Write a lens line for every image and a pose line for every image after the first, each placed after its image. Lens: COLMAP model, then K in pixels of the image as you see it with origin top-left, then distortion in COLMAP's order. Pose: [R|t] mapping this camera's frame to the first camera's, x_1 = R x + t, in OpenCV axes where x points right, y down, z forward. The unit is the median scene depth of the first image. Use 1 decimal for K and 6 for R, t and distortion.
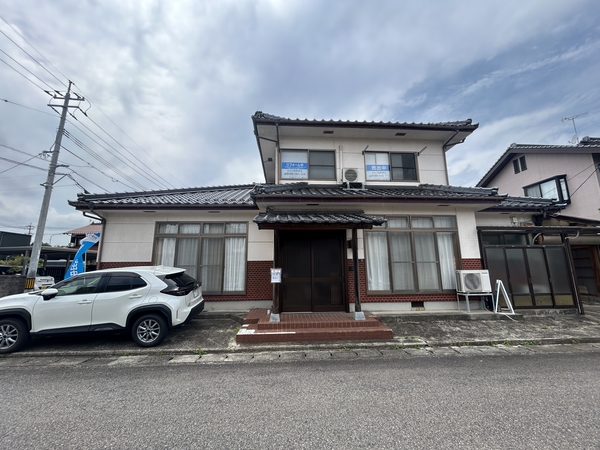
lens RADIAL K [[241.5, 0, 300.0], [0, 241.5, 225.0], [0, 0, 1]] dist [-0.001734, -0.000199]
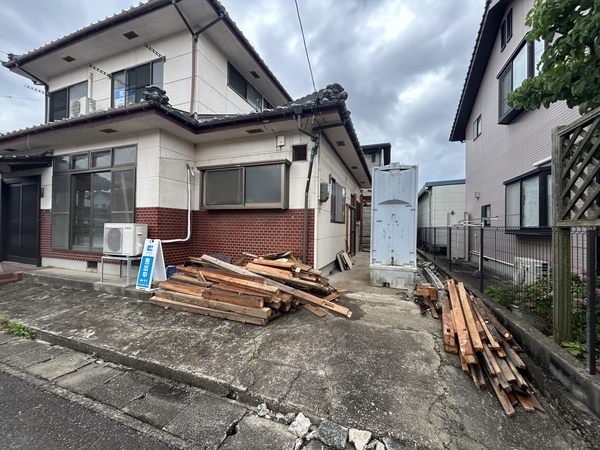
lens RADIAL K [[241.5, 0, 300.0], [0, 241.5, 225.0], [0, 0, 1]] dist [-0.001734, -0.000199]
pose [[0.913458, 0.020572, -0.406413, 0.857442], [0.052319, 0.984495, 0.167426, 0.062506], [0.403556, -0.174200, 0.898219, 0.353796]]
